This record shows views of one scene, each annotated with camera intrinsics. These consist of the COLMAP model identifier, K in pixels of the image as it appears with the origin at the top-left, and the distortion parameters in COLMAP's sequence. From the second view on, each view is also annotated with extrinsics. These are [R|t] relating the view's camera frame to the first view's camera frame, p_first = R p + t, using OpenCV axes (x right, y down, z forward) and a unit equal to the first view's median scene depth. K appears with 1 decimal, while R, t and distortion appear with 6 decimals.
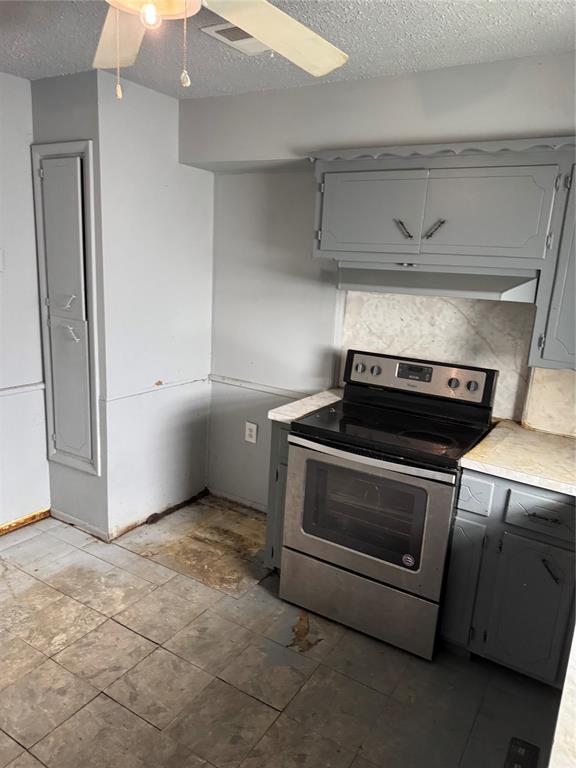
lens RADIAL K [[546.4, 0, 291.9], [0, 546.4, 388.9], [0, 0, 1]] dist [0.049950, -0.050229]
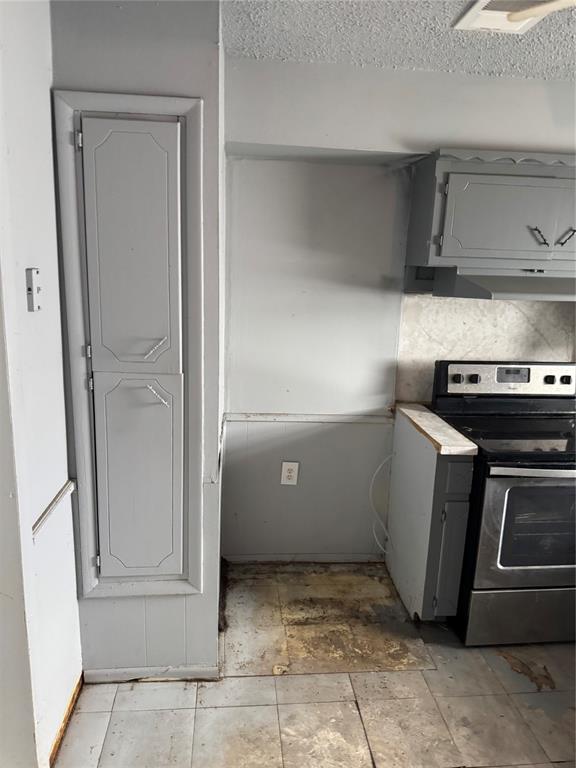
lens RADIAL K [[549.7, 0, 285.2], [0, 549.7, 377.9], [0, 0, 1]] dist [-0.003853, -0.003379]
pose [[0.797301, -0.154371, 0.583508, -0.680572], [0.148270, 0.987211, 0.058578, -0.141752], [-0.585088, 0.039813, 0.809992, 0.410565]]
